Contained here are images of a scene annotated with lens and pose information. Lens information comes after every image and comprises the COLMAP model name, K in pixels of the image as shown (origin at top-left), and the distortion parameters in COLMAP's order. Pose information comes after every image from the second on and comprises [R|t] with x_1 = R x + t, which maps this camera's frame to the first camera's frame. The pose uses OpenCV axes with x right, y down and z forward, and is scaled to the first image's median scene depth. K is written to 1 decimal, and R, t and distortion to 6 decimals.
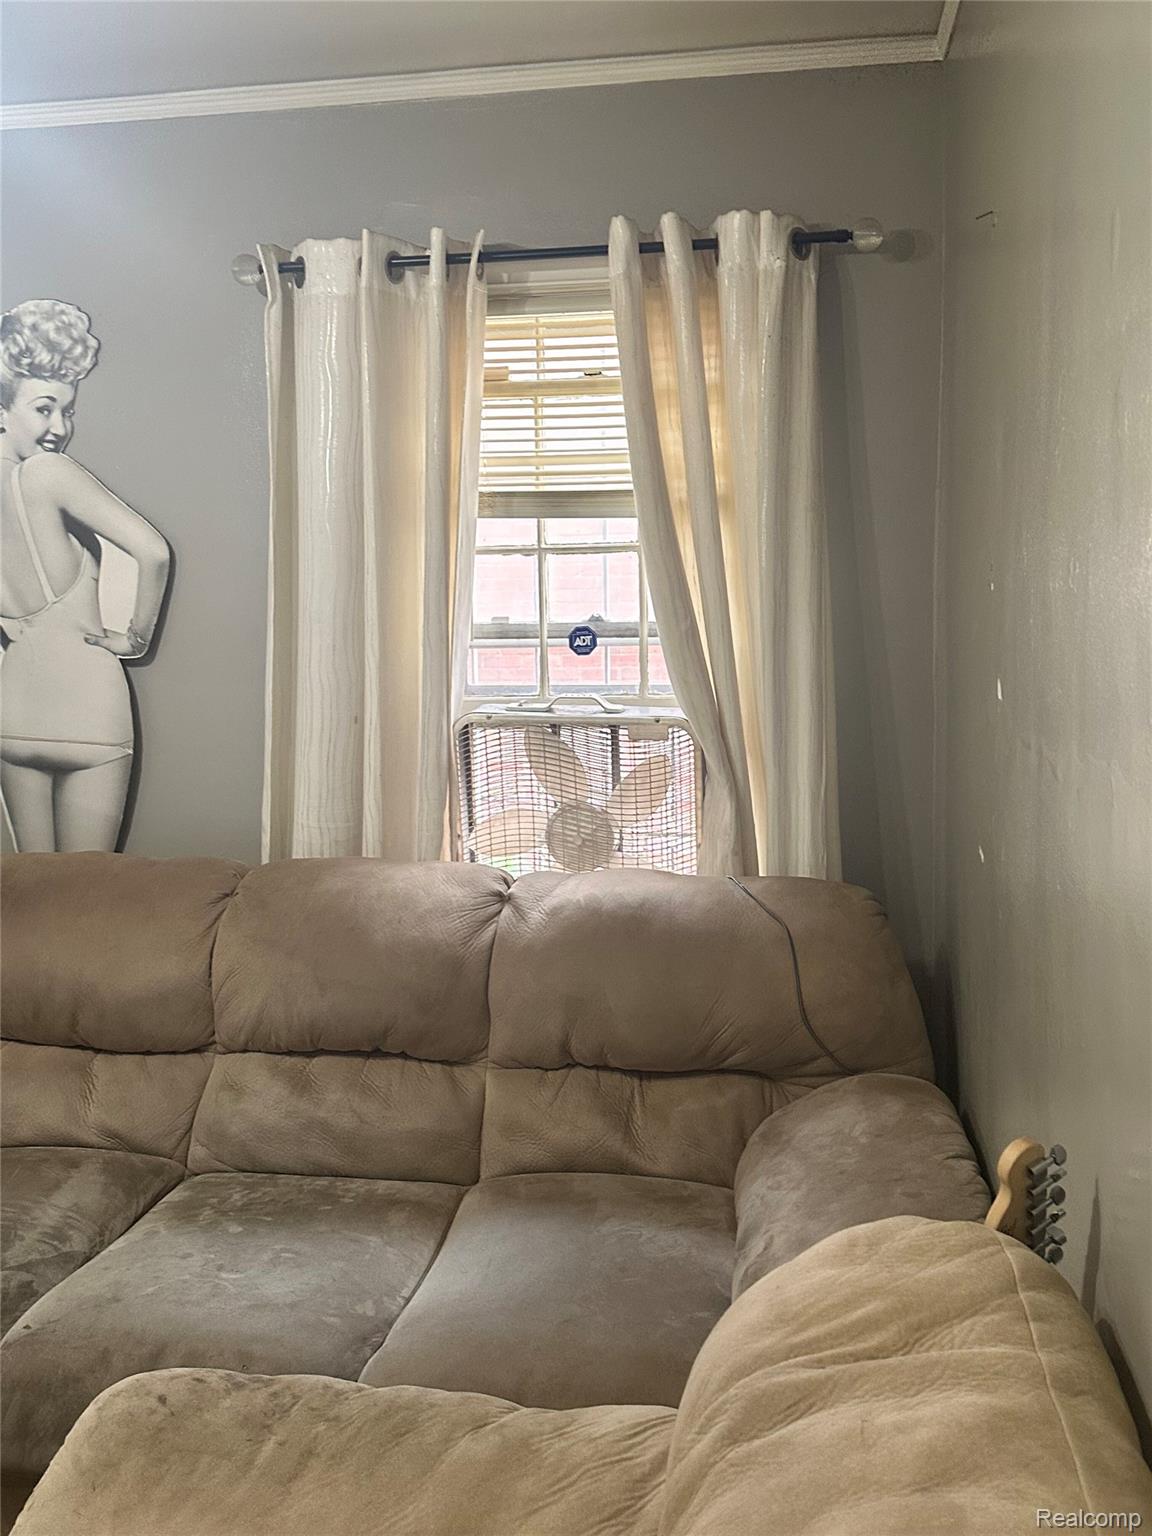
lens RADIAL K [[1391.0, 0, 576.0], [0, 1391.0, 768.0], [0, 0, 1]] dist [0.217781, -0.489987]
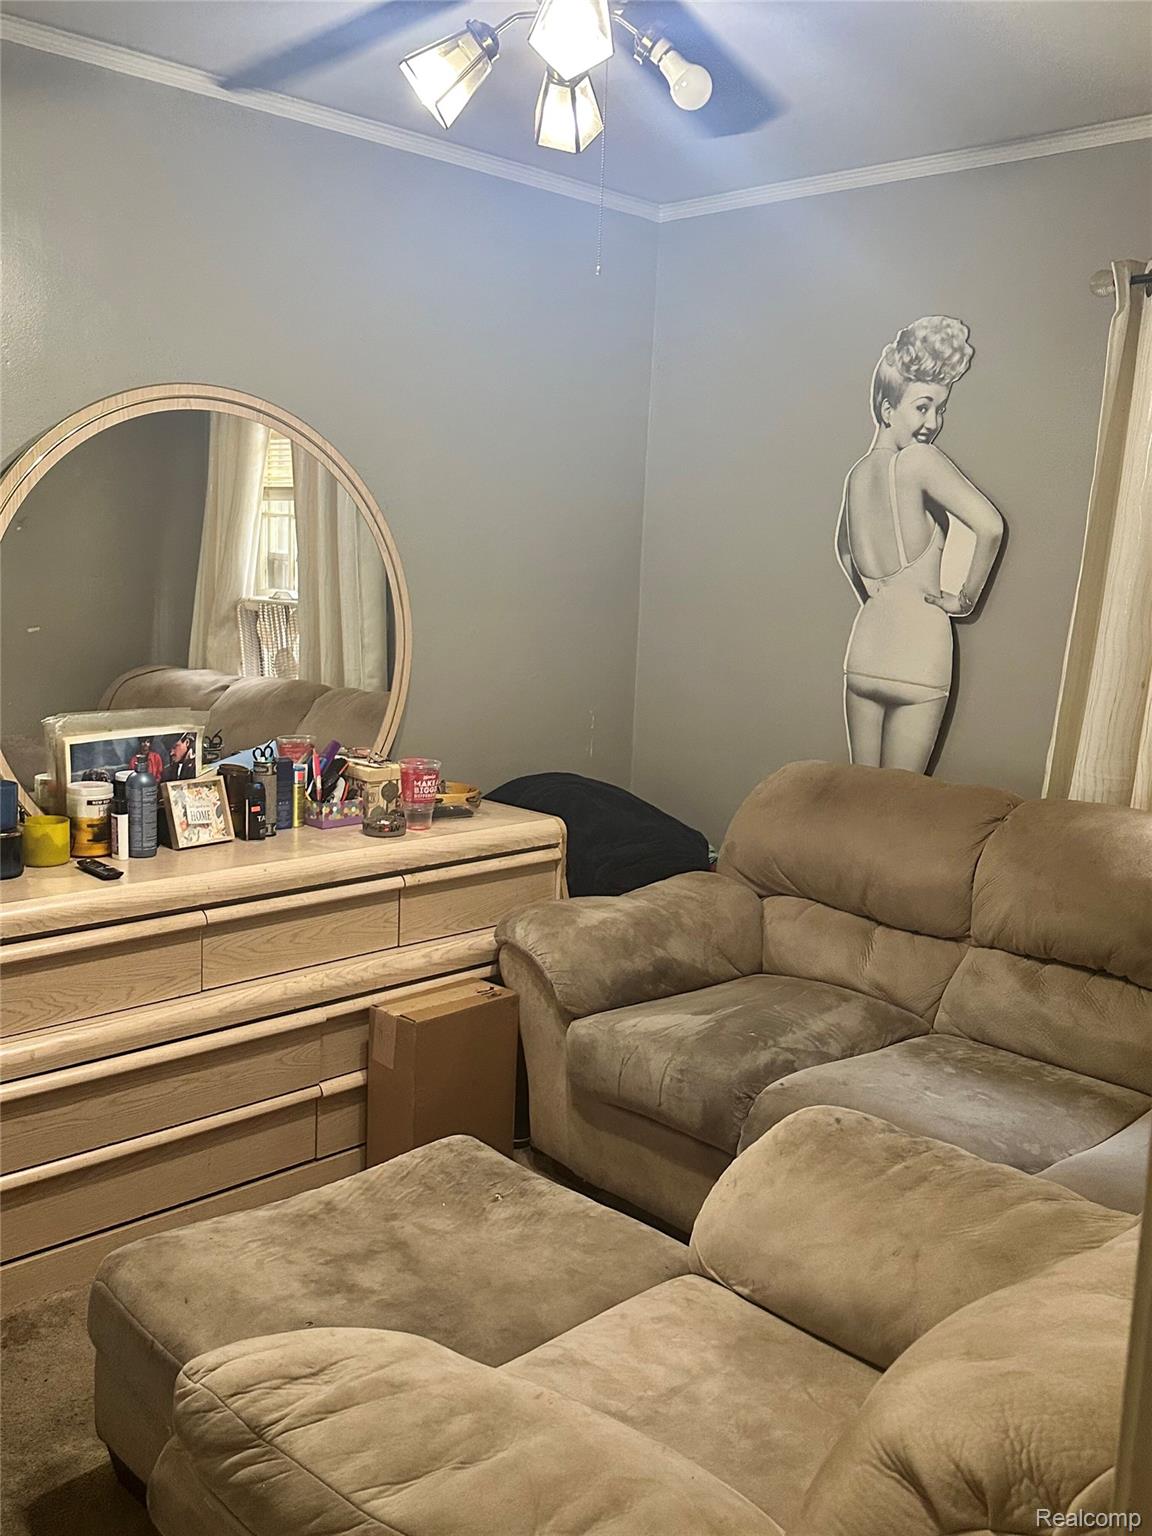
lens RADIAL K [[1391.0, 0, 576.0], [0, 1391.0, 768.0], [0, 0, 1]] dist [0.217781, -0.489987]
pose [[0.806361, 0.132639, -0.576358, 0.151223], [-0.119315, 0.990973, 0.061127, 0.017703], [0.579263, 0.019478, 0.814908, -0.183406]]
